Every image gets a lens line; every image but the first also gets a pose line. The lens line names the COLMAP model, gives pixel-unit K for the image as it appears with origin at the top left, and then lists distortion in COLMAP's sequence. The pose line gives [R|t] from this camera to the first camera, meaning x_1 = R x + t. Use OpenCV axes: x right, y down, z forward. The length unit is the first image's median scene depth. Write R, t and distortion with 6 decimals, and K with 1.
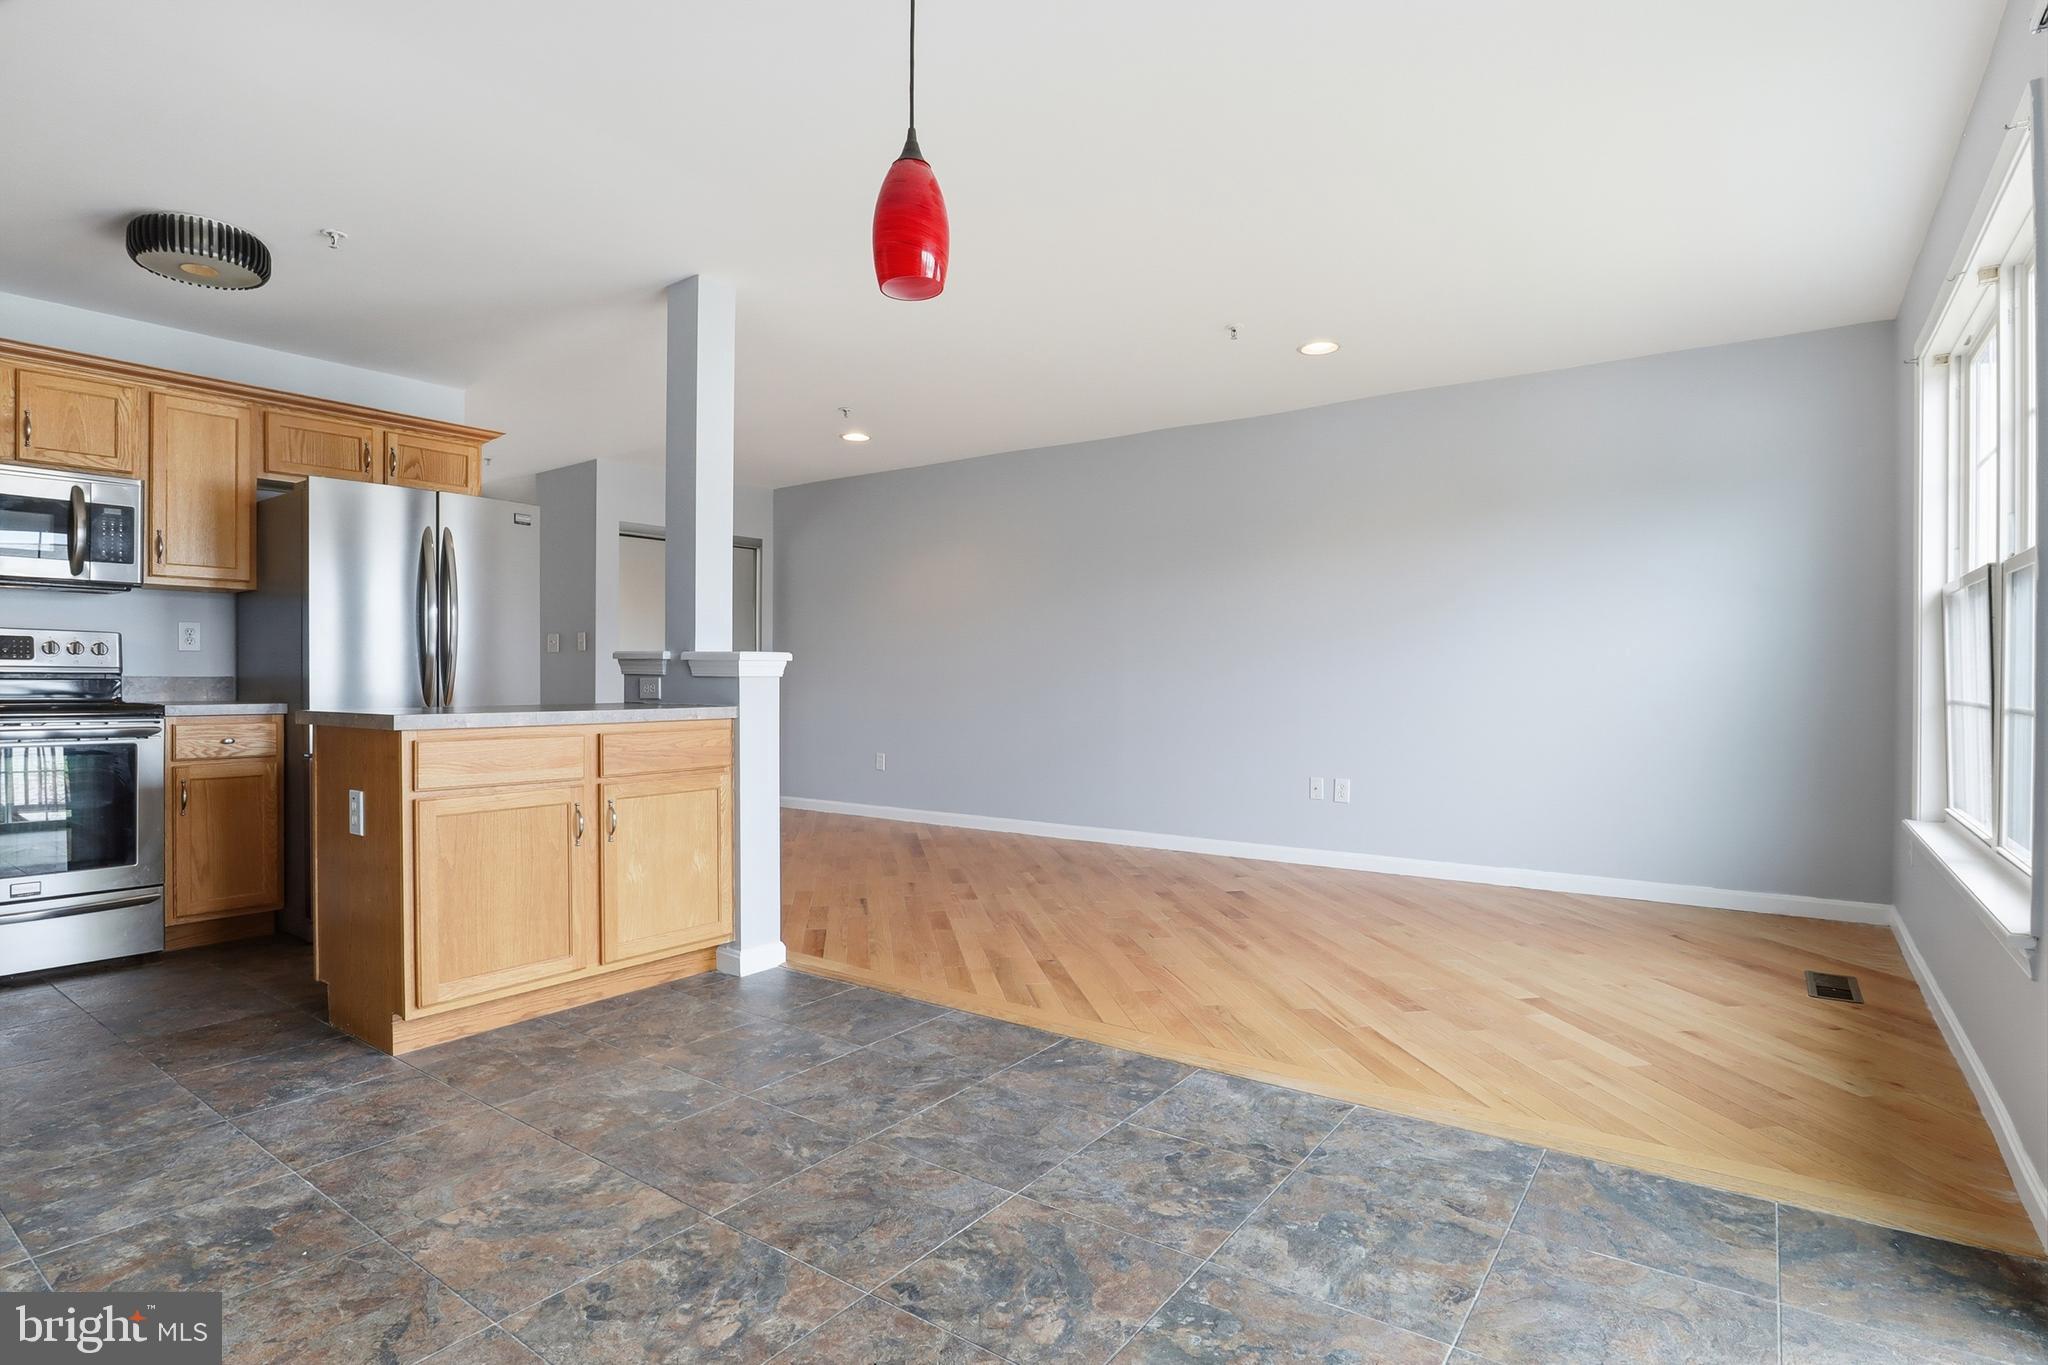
lens RADIAL K [[1039.6, 0, 1024.0], [0, 1039.6, 682.5], [0, 0, 1]] dist [-0.042942, 0.011532]
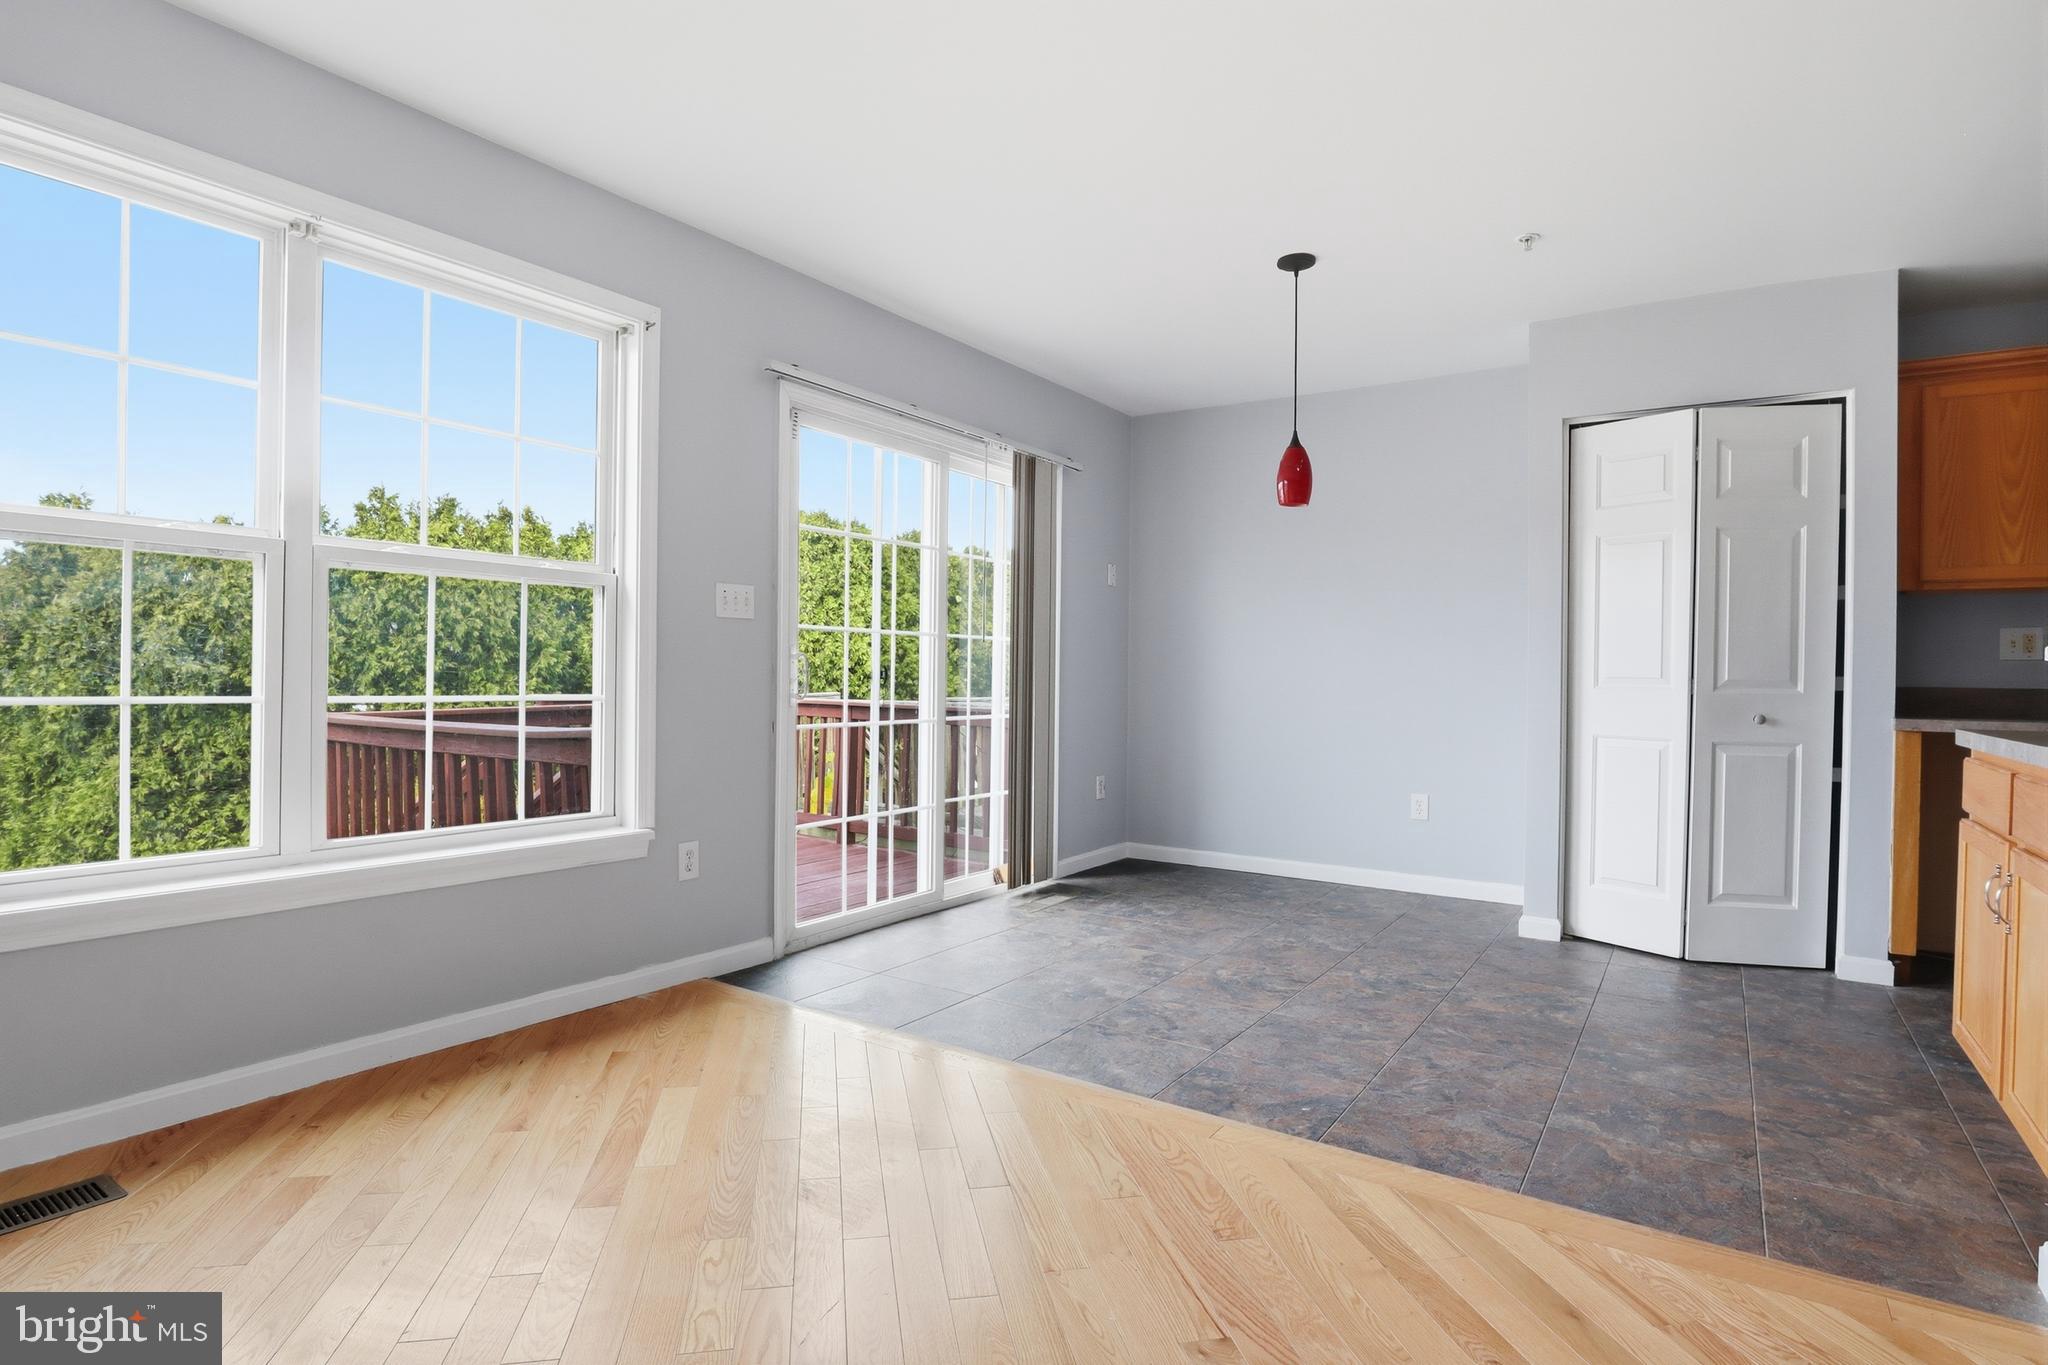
lens RADIAL K [[1039.6, 0, 1024.0], [0, 1039.6, 682.5], [0, 0, 1]] dist [-0.042942, 0.011532]
pose [[-0.999421, -0.014100, -0.030979, 0.365421], [-0.014462, 0.999829, 0.011512, -0.012910], [0.030811, 0.011954, -0.999454, 2.203742]]
